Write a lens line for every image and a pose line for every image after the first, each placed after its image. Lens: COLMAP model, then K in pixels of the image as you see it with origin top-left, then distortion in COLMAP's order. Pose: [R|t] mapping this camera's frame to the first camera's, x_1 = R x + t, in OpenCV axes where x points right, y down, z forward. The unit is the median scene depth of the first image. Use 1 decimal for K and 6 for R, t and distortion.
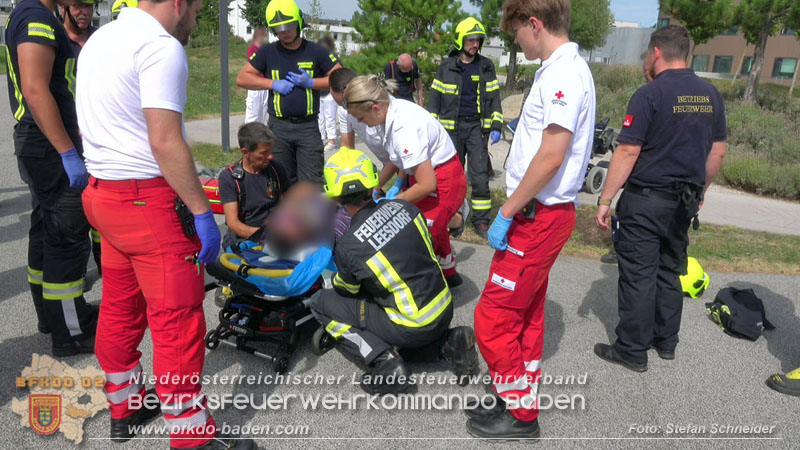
lens RADIAL K [[628.9, 0, 400.0], [0, 628.9, 225.0], [0, 0, 1]] dist [-0.012876, -0.006022]
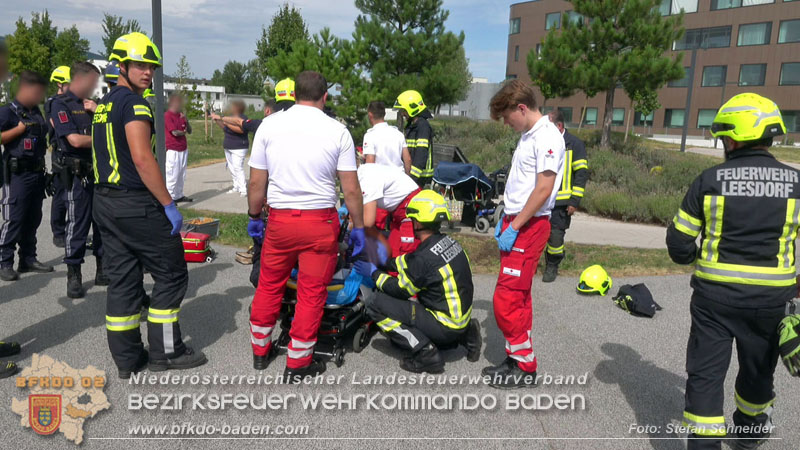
lens RADIAL K [[659.2, 0, 400.0], [0, 659.2, 225.0], [0, 0, 1]] dist [-0.025850, -0.007973]
pose [[0.971384, -0.058614, 0.230170, -0.141437], [0.078936, 0.993657, -0.080092, 0.025330], [-0.224016, 0.095968, 0.969849, -0.145083]]
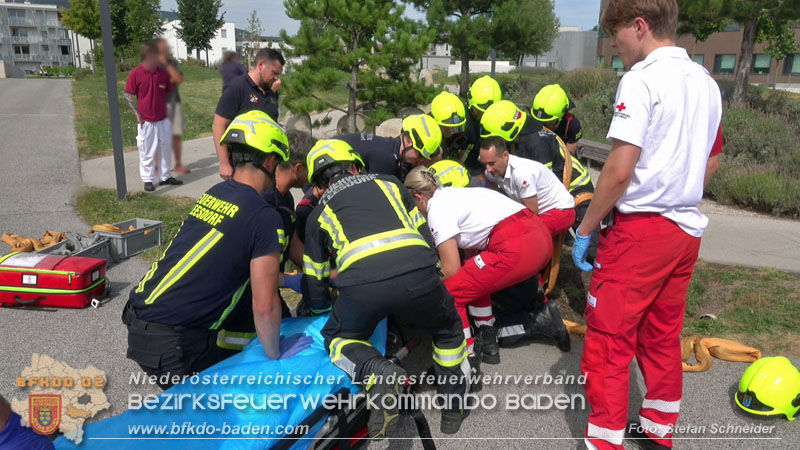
lens RADIAL K [[587.3, 0, 403.2], [0, 587.3, 219.7], [0, 0, 1]] dist [-0.010150, -0.003419]
pose [[0.995376, -0.063639, 0.071946, 0.020911], [0.064443, 0.997882, -0.008907, -0.061196], [-0.071227, 0.013502, 0.997369, 0.231886]]
